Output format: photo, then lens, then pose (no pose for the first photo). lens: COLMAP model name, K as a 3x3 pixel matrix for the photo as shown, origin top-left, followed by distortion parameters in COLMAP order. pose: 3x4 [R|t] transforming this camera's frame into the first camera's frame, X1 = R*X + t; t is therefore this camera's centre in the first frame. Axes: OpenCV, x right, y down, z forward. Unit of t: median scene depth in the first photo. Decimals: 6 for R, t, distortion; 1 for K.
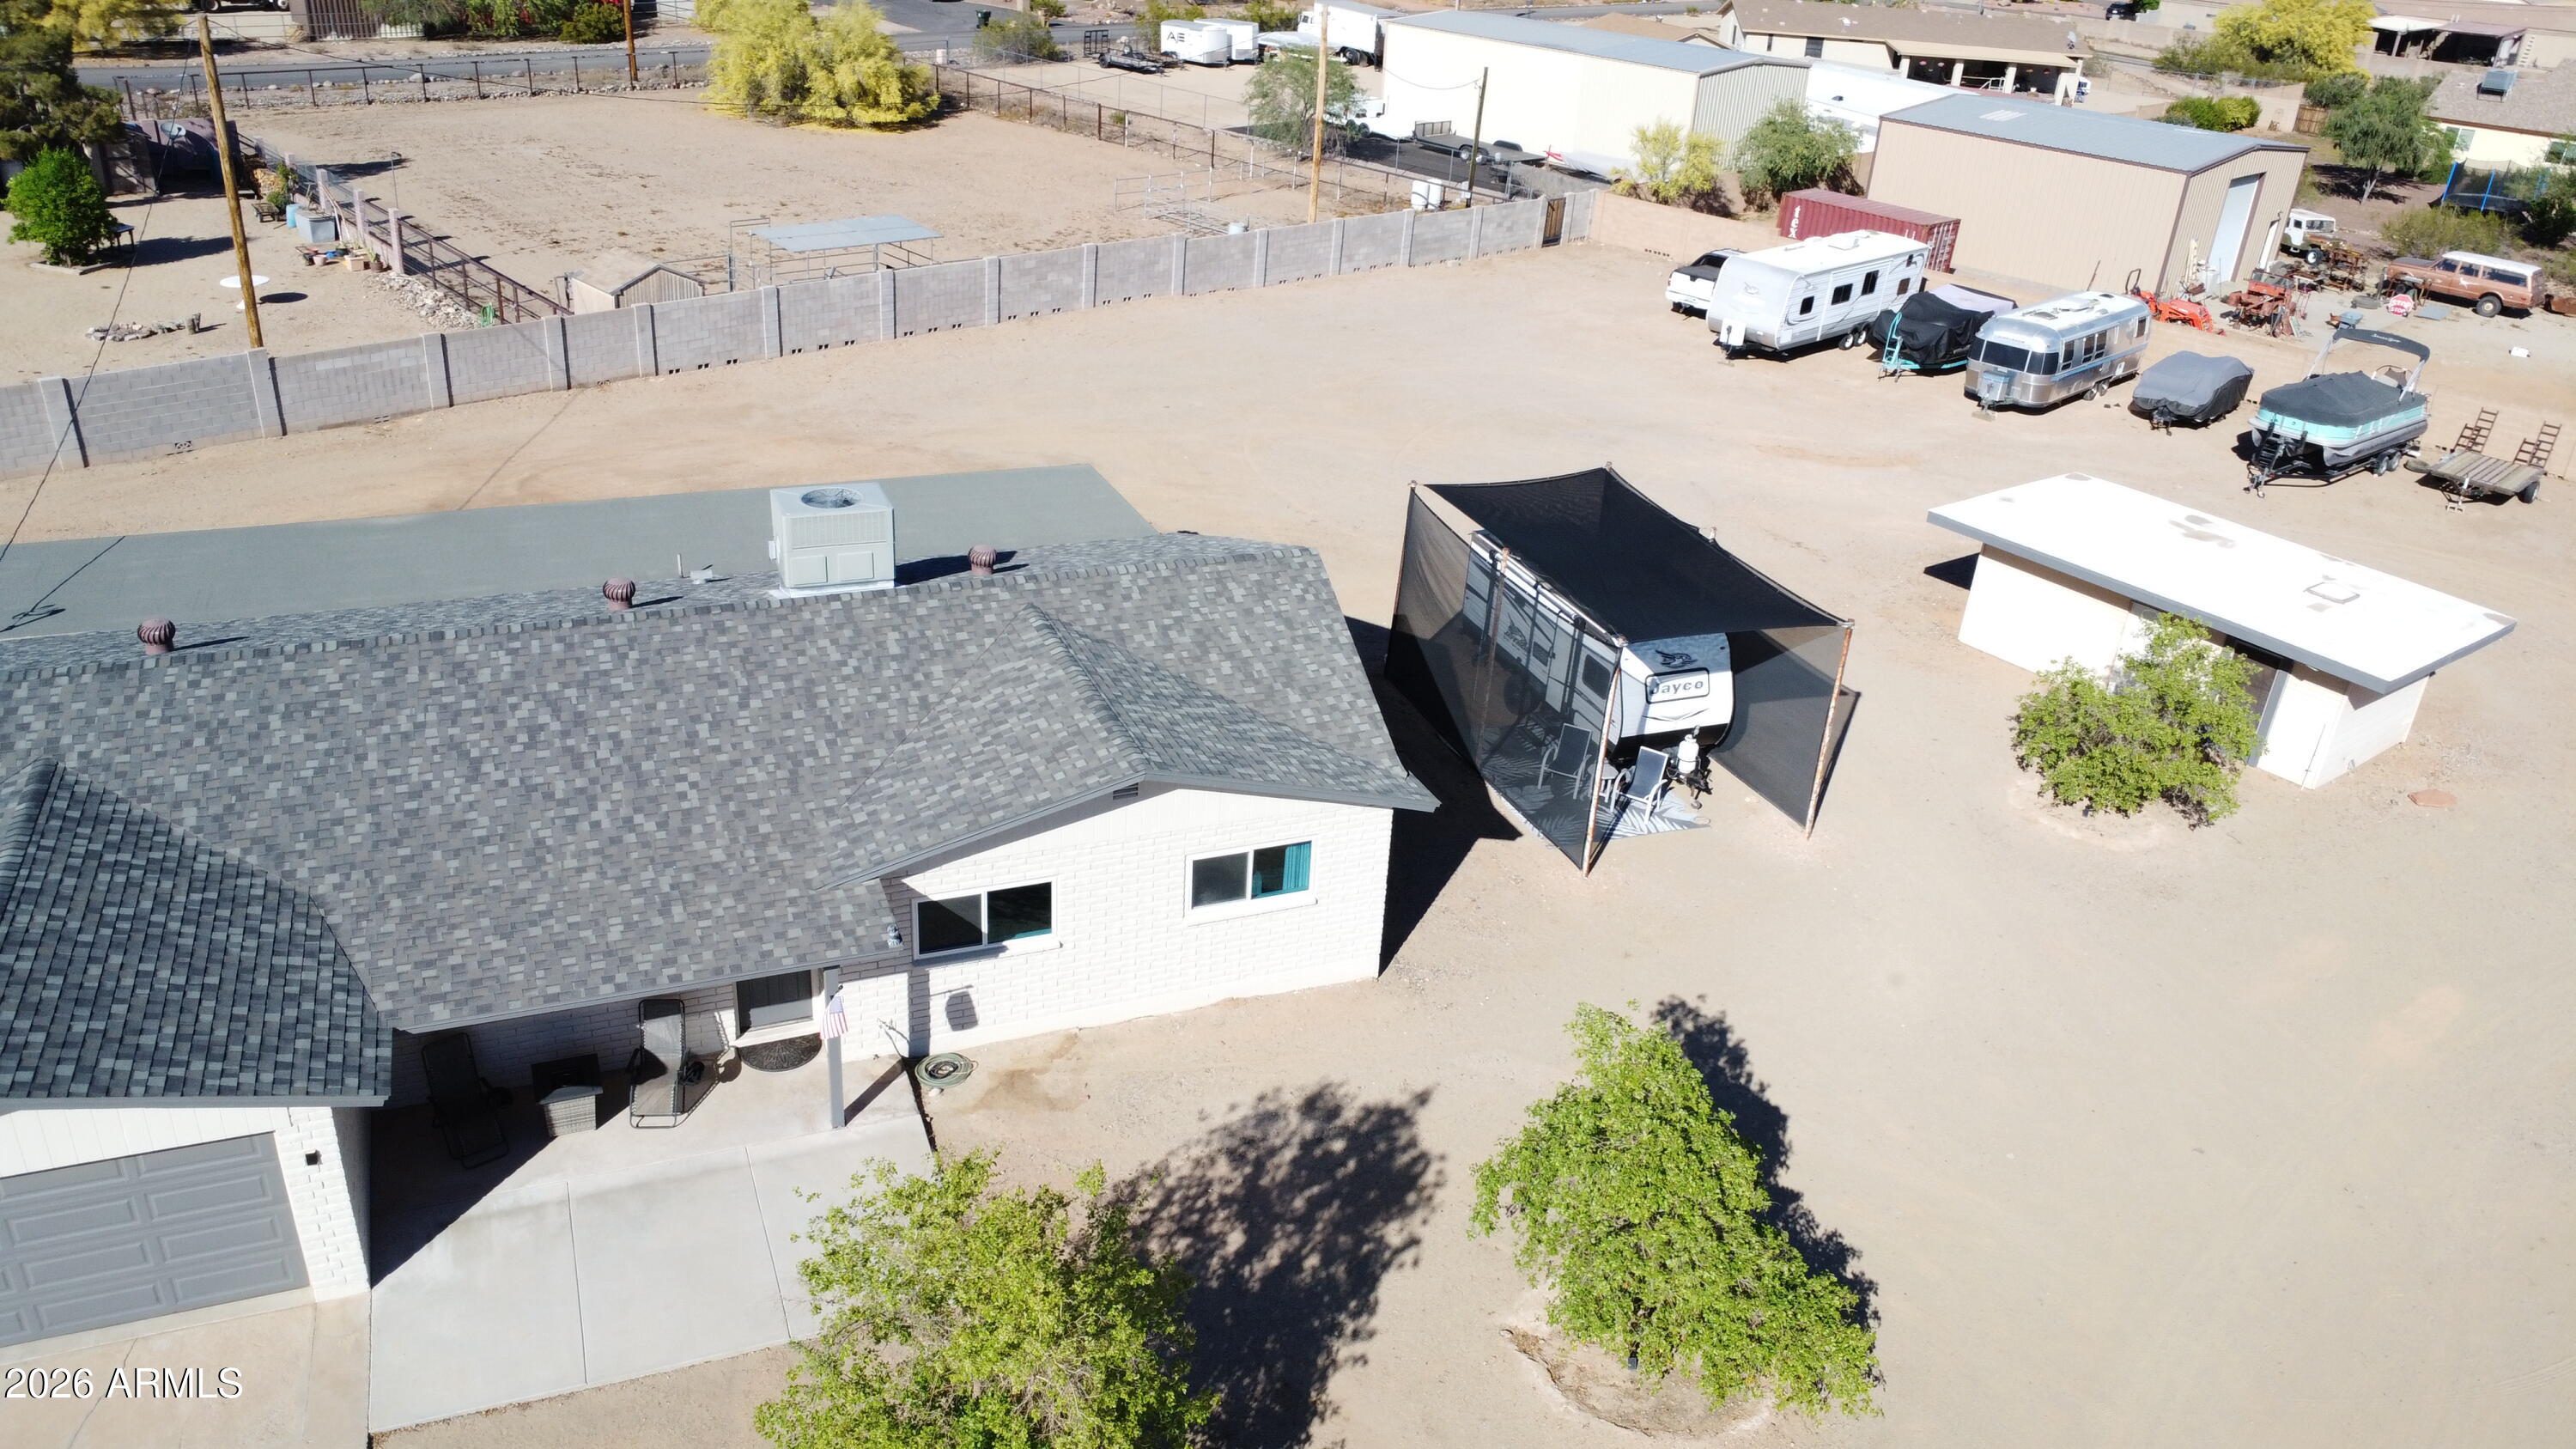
lens RADIAL K [[1865.8, 0, 1305.6], [0, 1865.8, 722.0], [0, 0, 1]] dist [-0.034053, -0.008869]
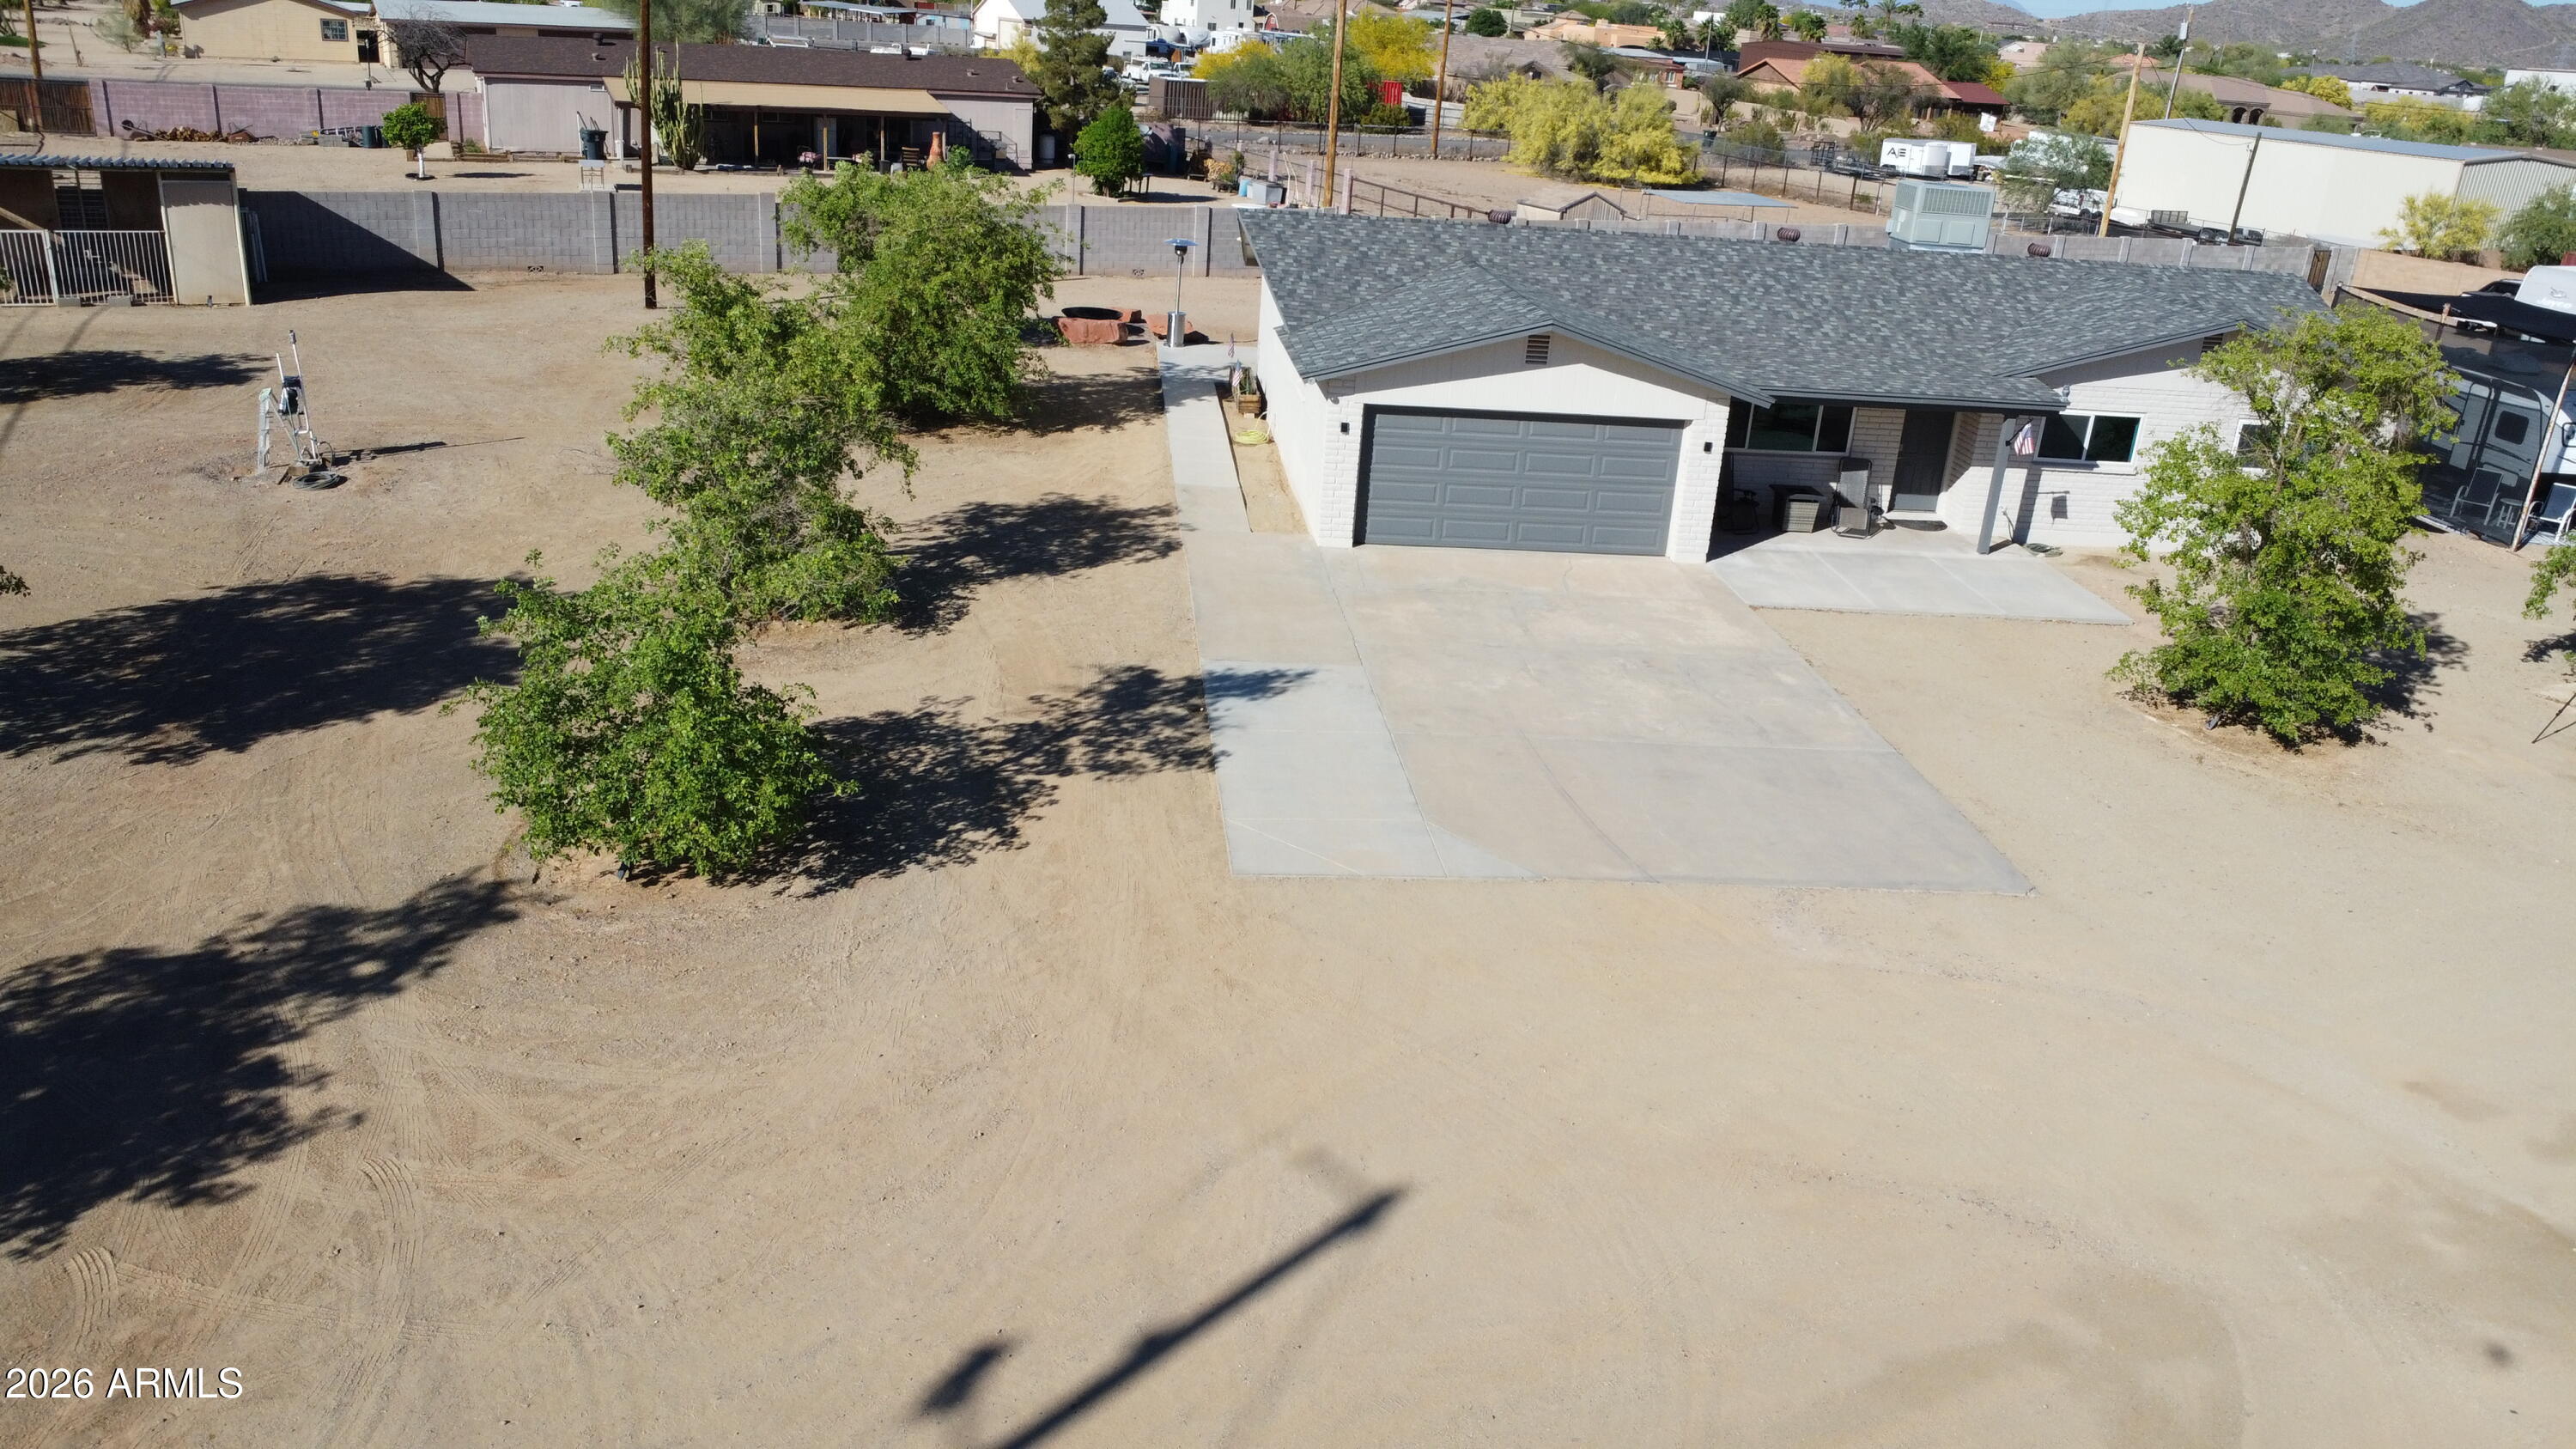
lens RADIAL K [[1864.6, 0, 1284.9], [0, 1864.6, 721.5], [0, 0, 1]] dist [-0.022057, -0.014411]
pose [[0.952874, 0.107364, -0.283733, -0.317800], [-0.137938, 0.986342, -0.090015, 0.501455], [0.270193, 0.124911, 0.954669, -0.417377]]
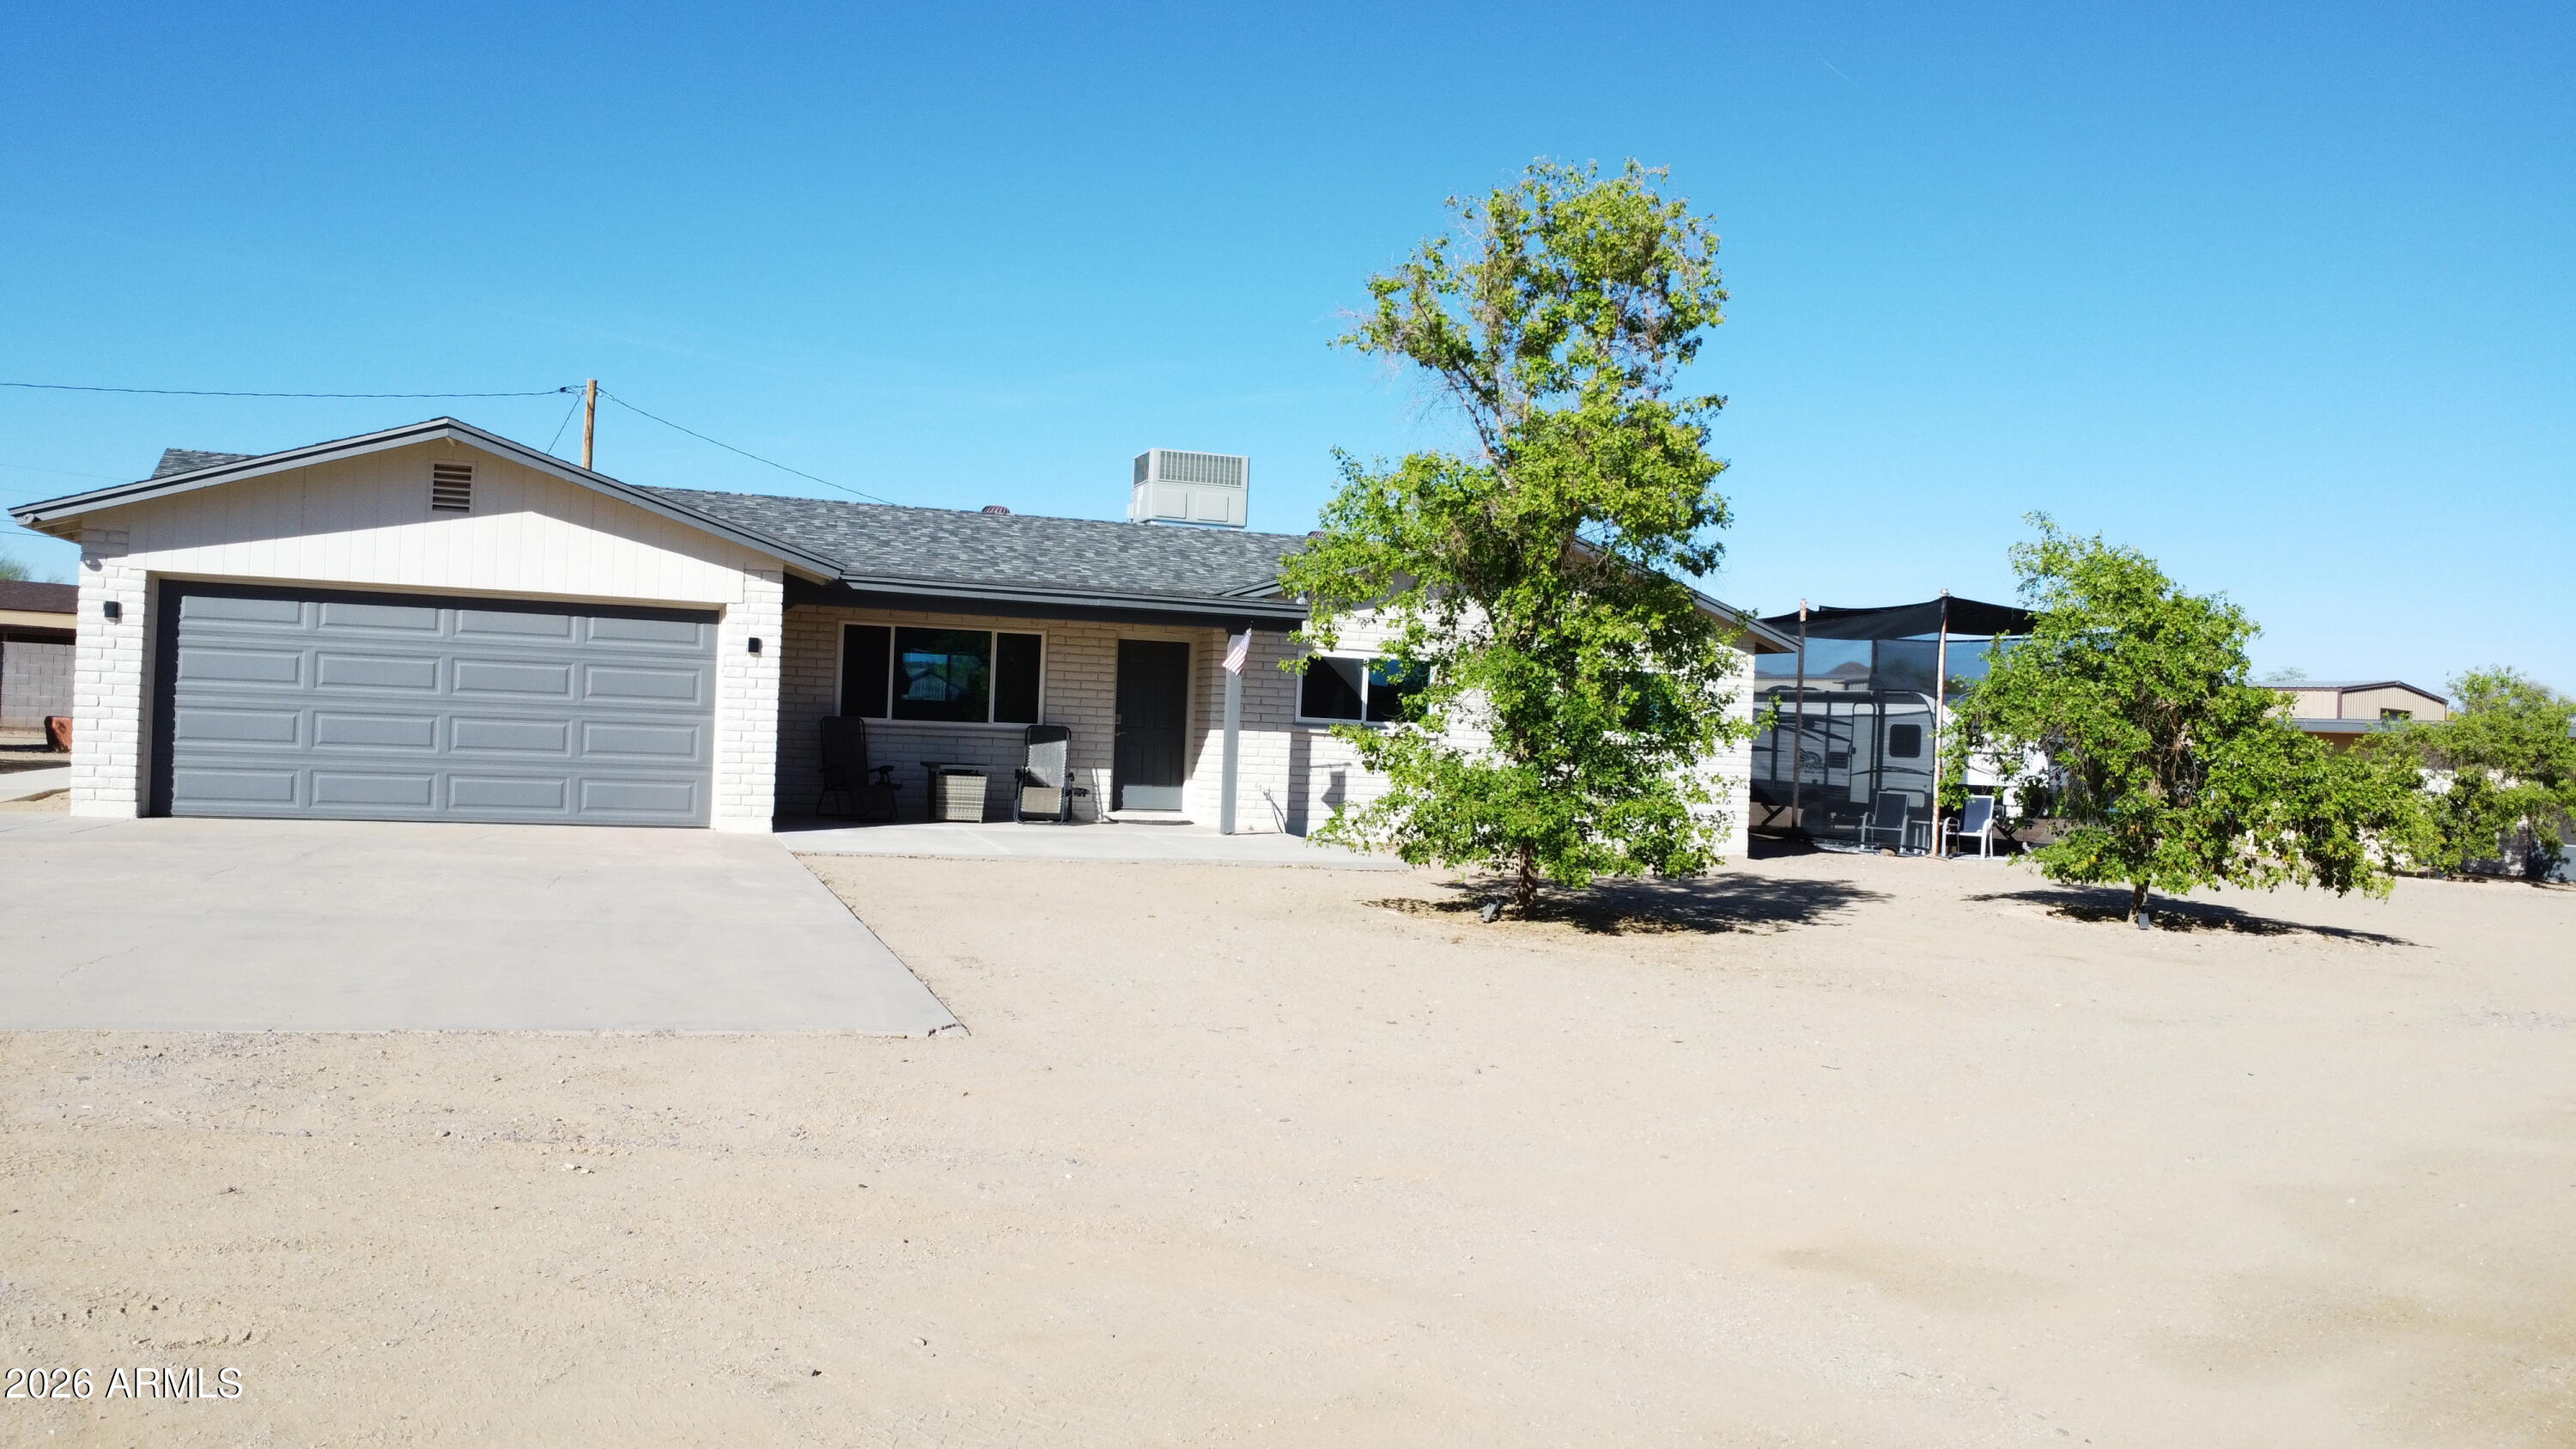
lens RADIAL K [[1845.9, 0, 1274.5], [0, 1845.9, 730.7], [0, 0, 1]] dist [-0.017814, -0.006653]
pose [[0.996977, -0.028328, -0.072353, -0.146471], [-0.007331, 0.892725, -0.450542, 0.558754], [0.077354, 0.449711, 0.889818, 0.123788]]
